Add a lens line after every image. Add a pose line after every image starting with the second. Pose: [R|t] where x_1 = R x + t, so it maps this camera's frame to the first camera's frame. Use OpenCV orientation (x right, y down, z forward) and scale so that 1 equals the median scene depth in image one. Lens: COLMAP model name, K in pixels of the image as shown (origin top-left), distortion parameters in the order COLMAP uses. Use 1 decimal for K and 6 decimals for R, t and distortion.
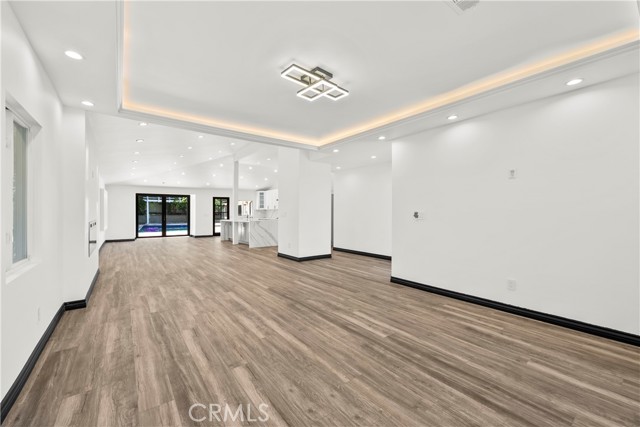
lens RADIAL K [[257.2, 0, 317.6], [0, 257.2, 210.3], [0, 0, 1]] dist [-0.002578, 0.000170]
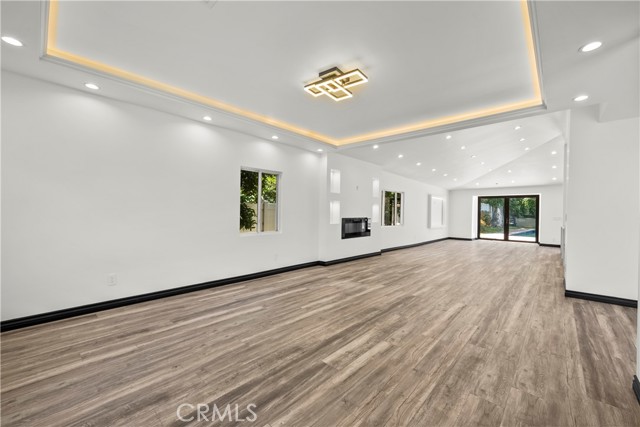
lens RADIAL K [[257.2, 0, 321.1], [0, 257.2, 211.1], [0, 0, 1]] dist [-0.002578, 0.000170]
pose [[0.212631, 0.001806, -0.977131, 0.957833], [-0.009918, 0.999951, -0.000310, 0.008817], [0.977082, 0.009757, 0.212638, 0.729733]]
